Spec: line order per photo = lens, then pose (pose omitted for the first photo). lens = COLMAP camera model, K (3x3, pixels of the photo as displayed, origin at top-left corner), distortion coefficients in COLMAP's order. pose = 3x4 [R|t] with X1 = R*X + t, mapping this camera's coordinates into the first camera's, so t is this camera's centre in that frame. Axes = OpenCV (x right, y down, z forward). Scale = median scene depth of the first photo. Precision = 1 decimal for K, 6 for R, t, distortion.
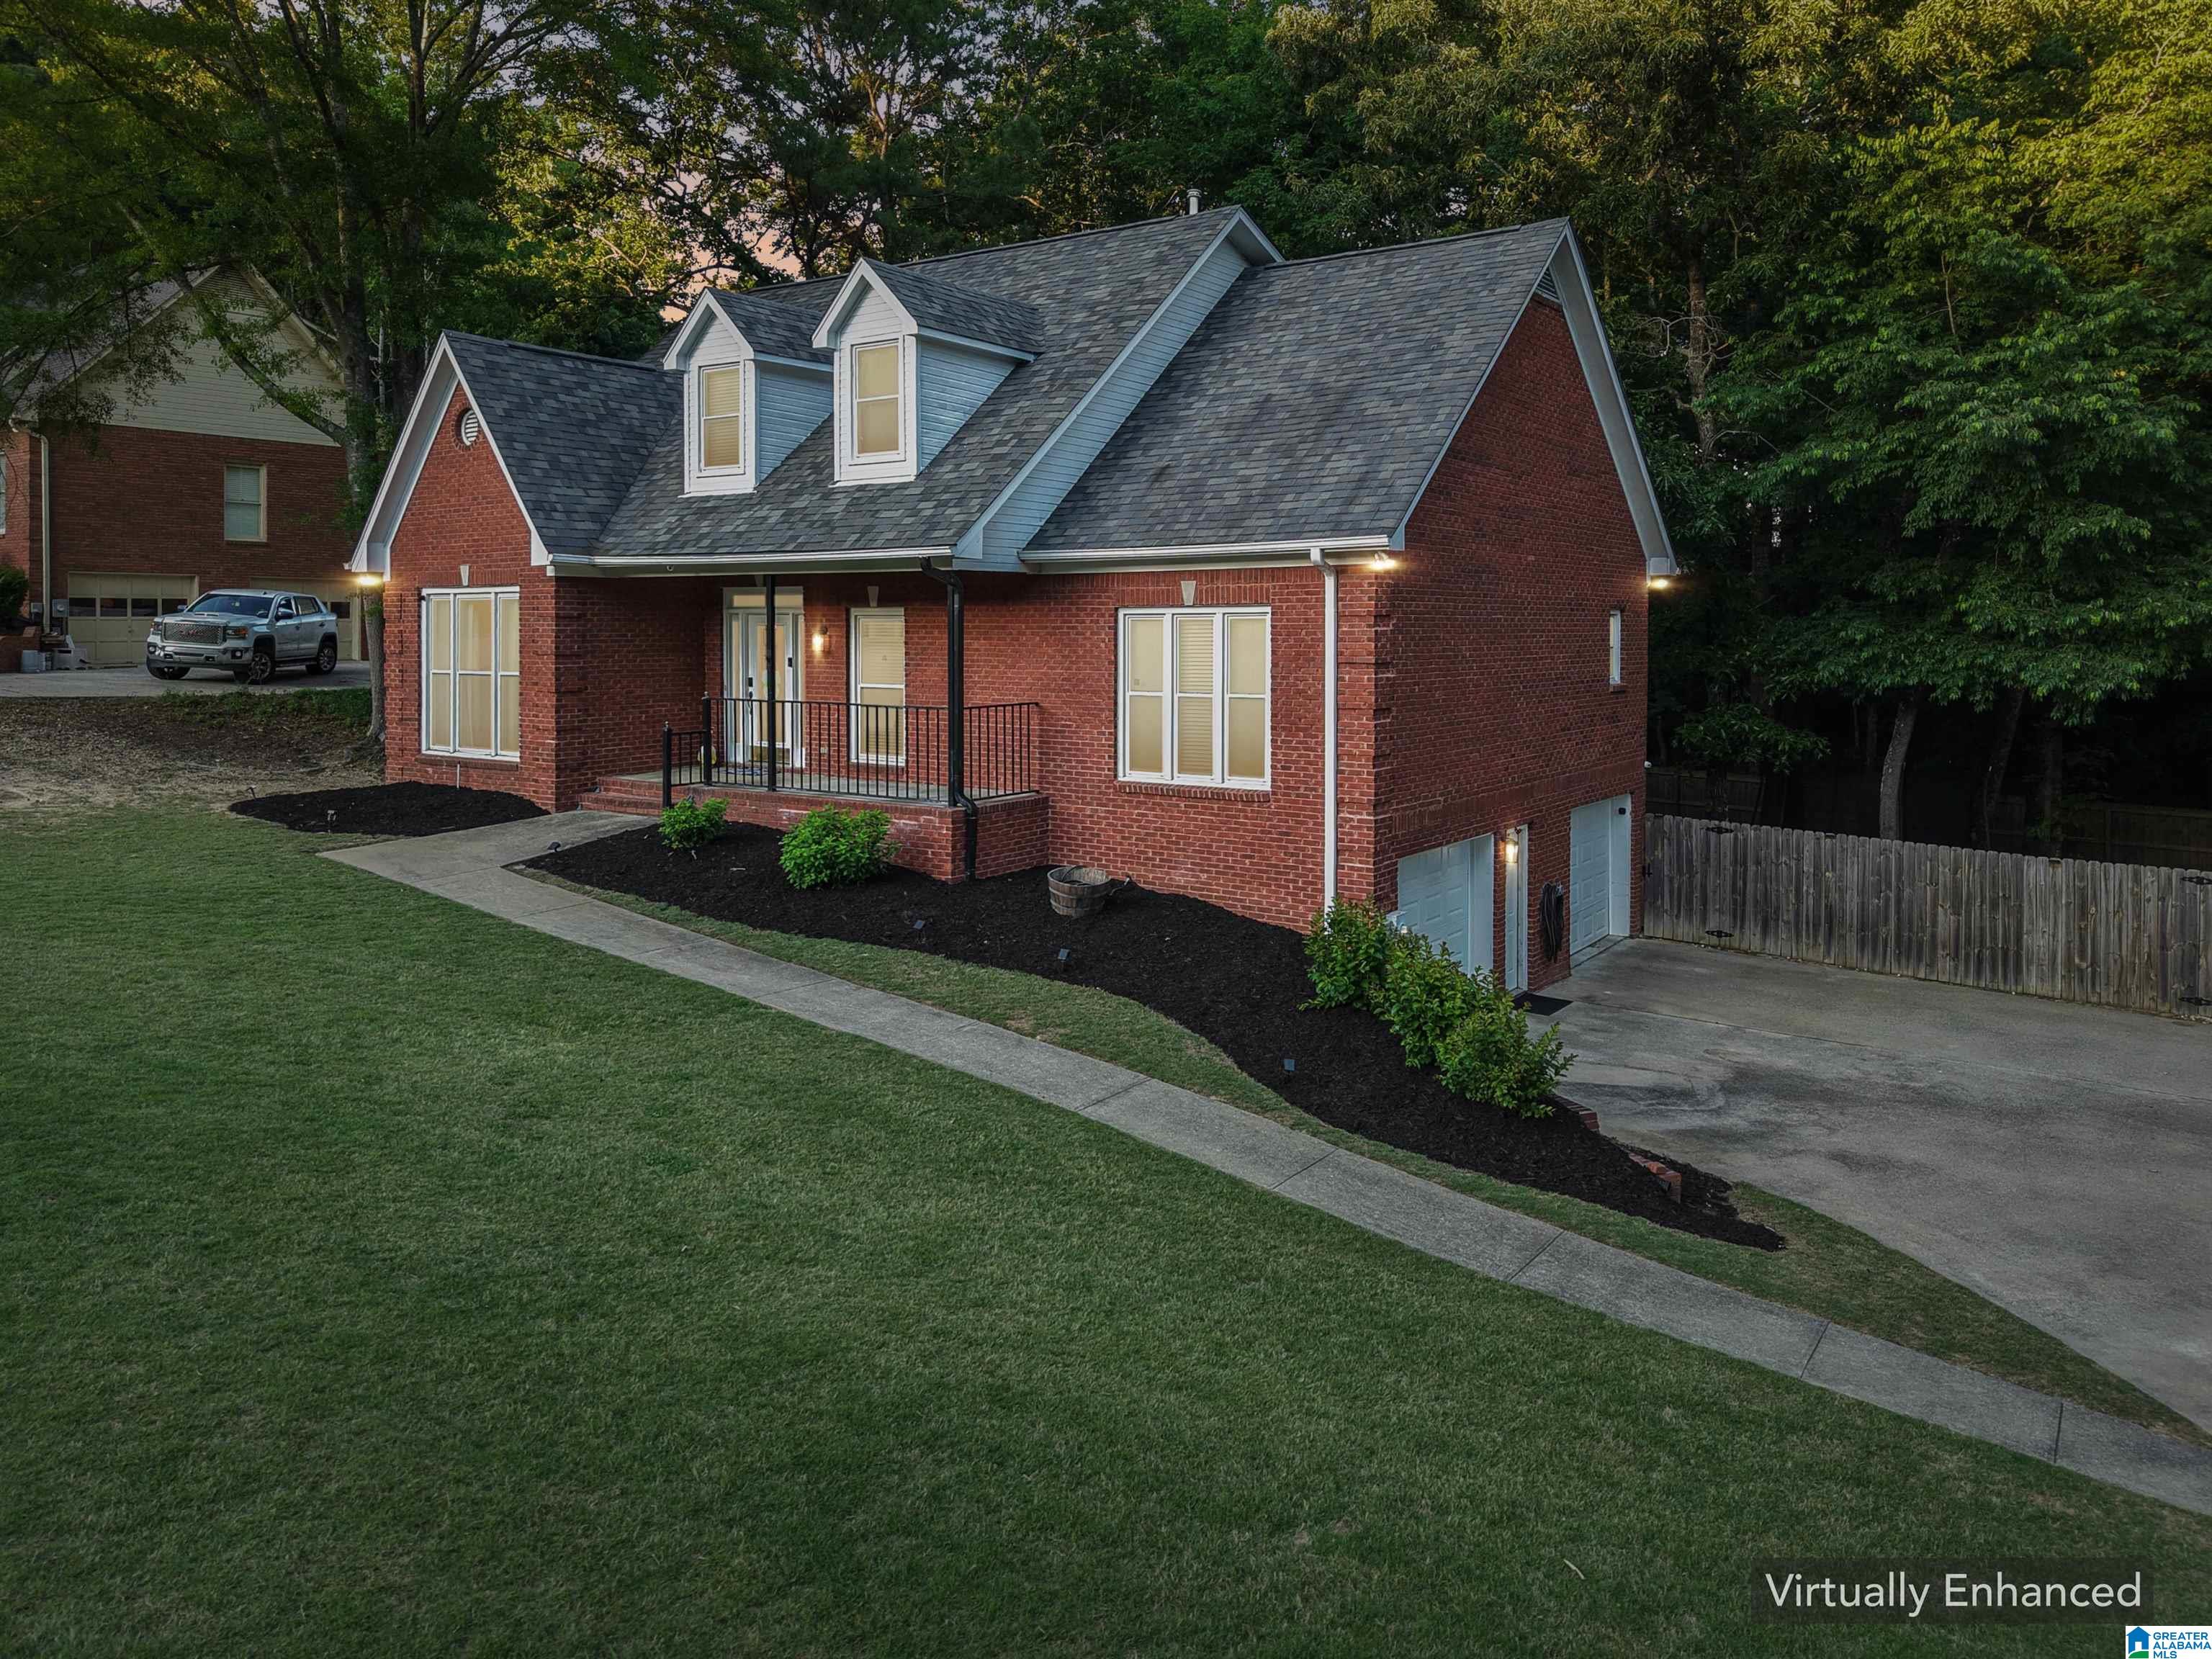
lens RADIAL K [[1553.7, 0, 1106.0], [0, 1553.7, 829.5], [0, 0, 1]] dist [0.026534, 0.001296]
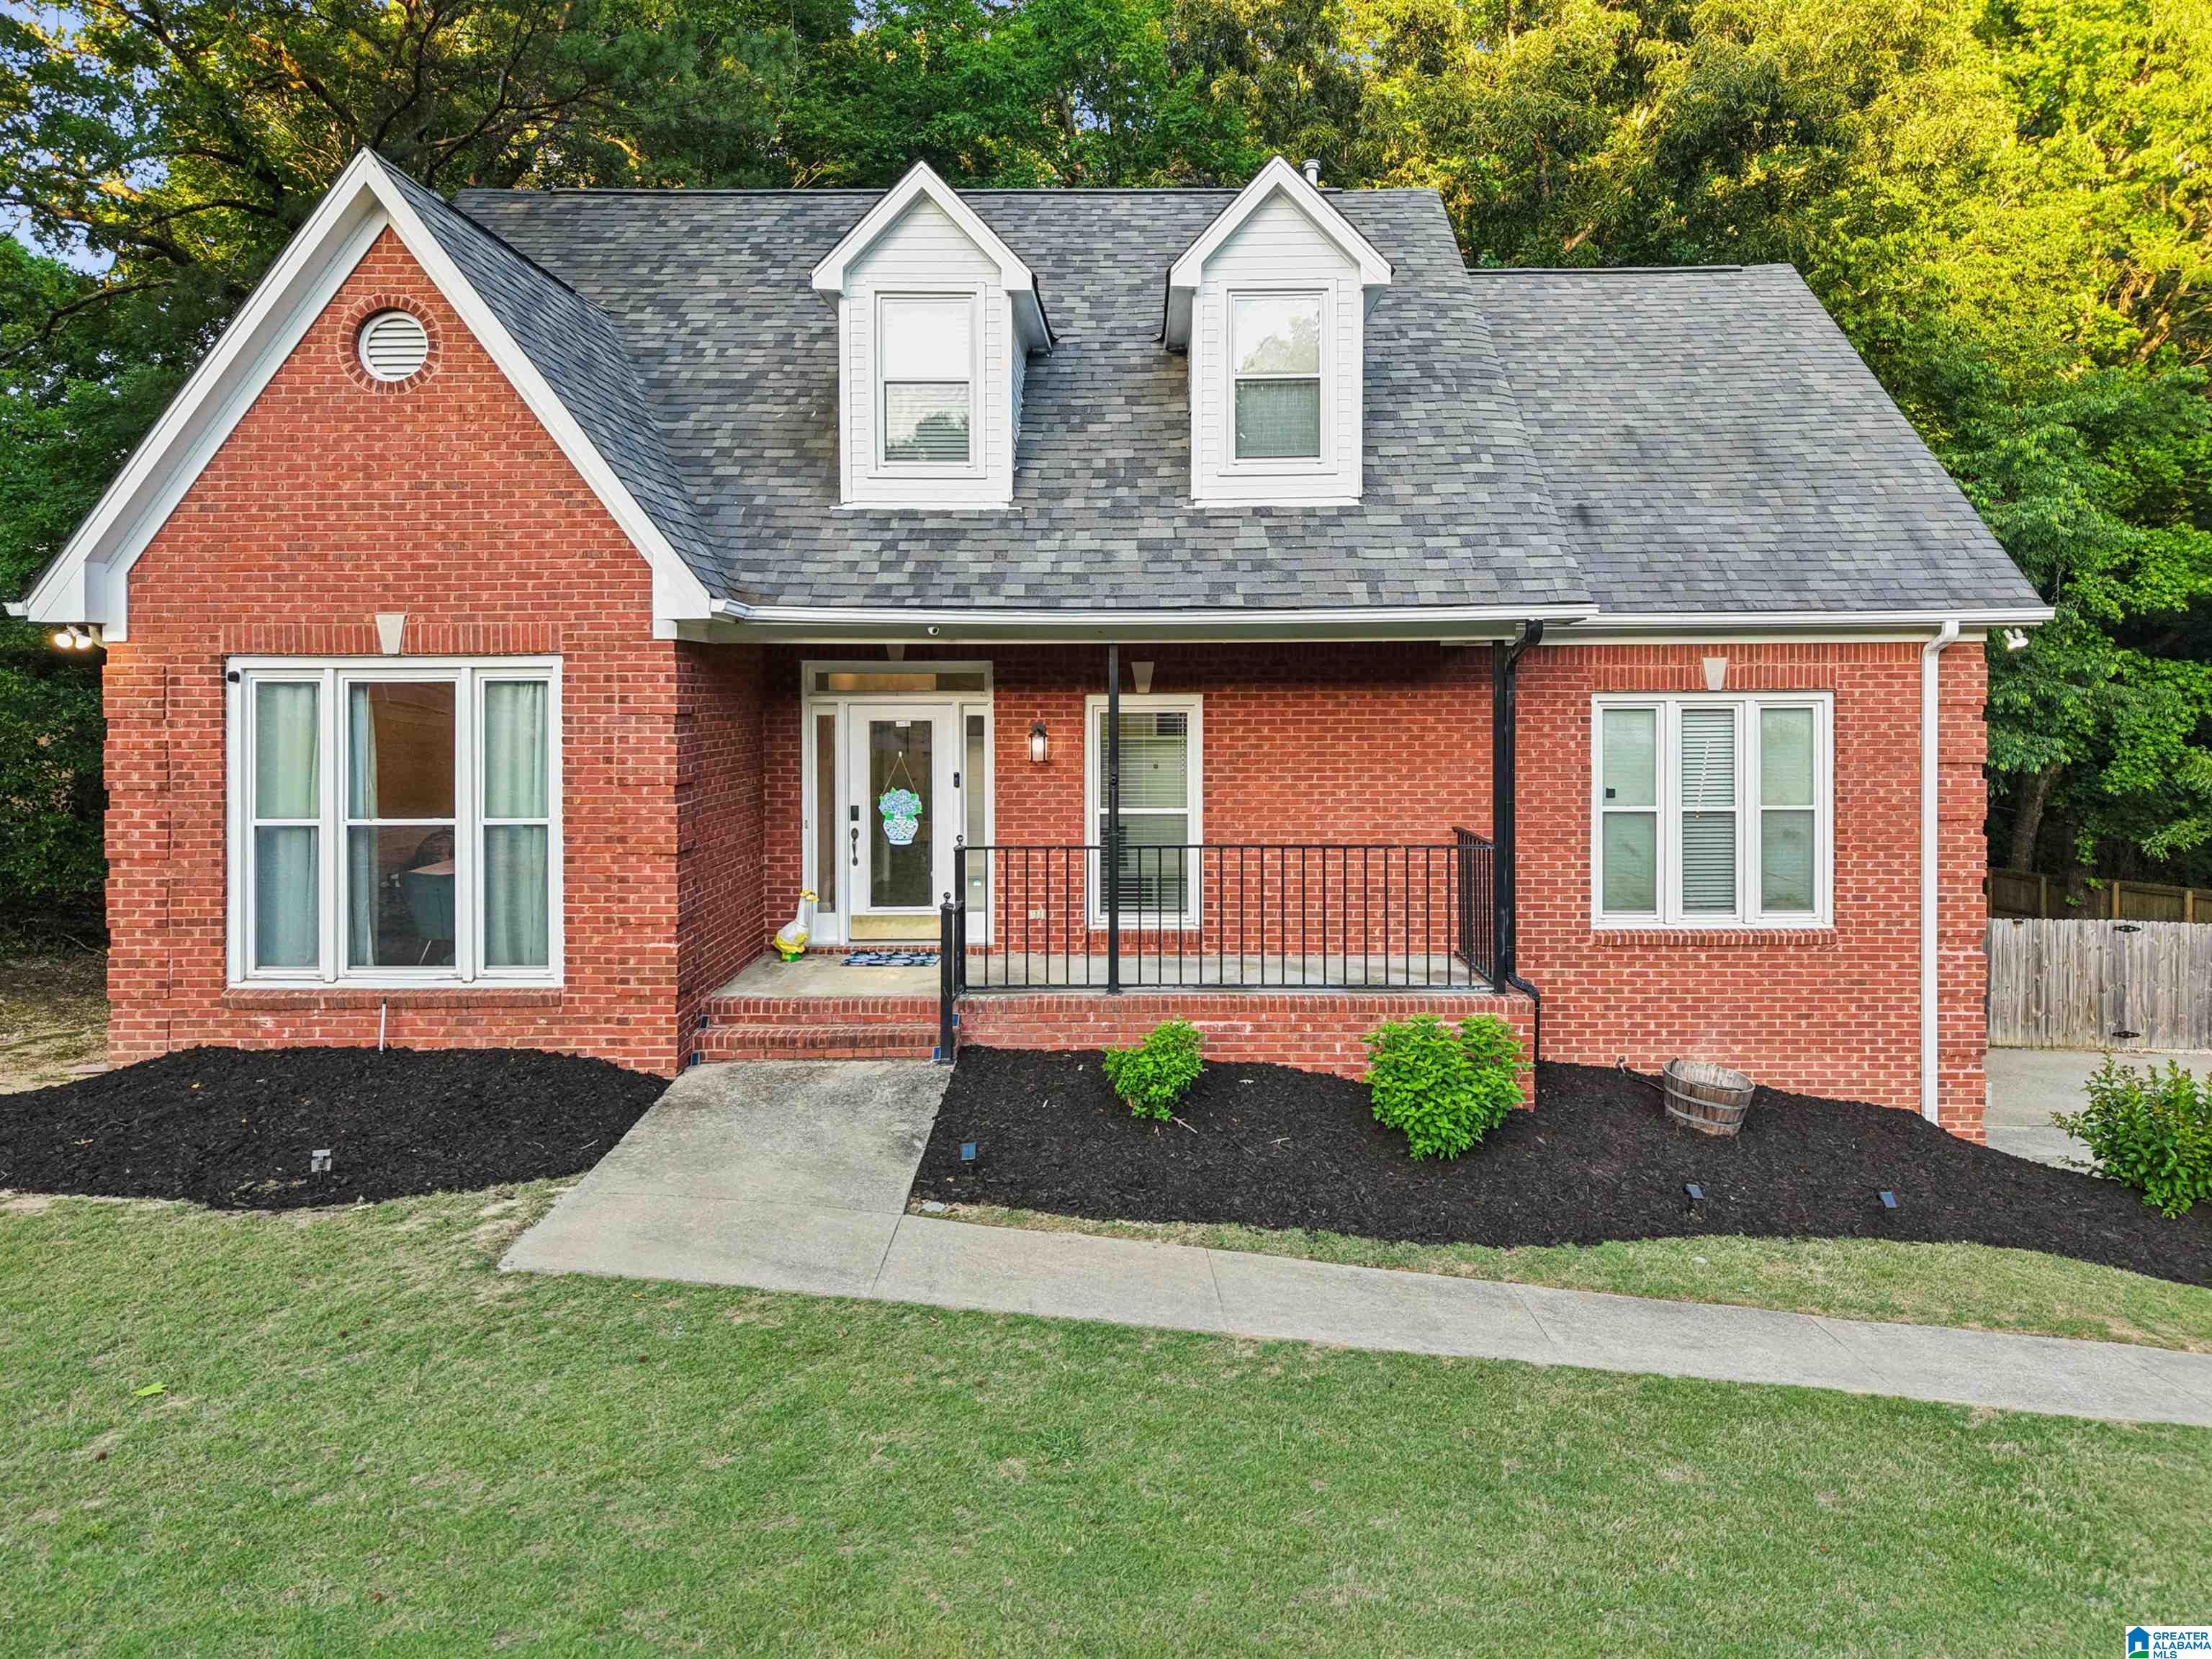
lens RADIAL K [[1573.0, 0, 1106.0], [0, 1573.0, 829.5], [0, 0, 1]] dist [0.029058, -0.023325]
pose [[0.819511, -0.055076, 0.570411, -0.548678], [0.077257, 0.996902, -0.014740, -0.077743], [-0.567832, 0.056148, 0.821227, 0.474650]]
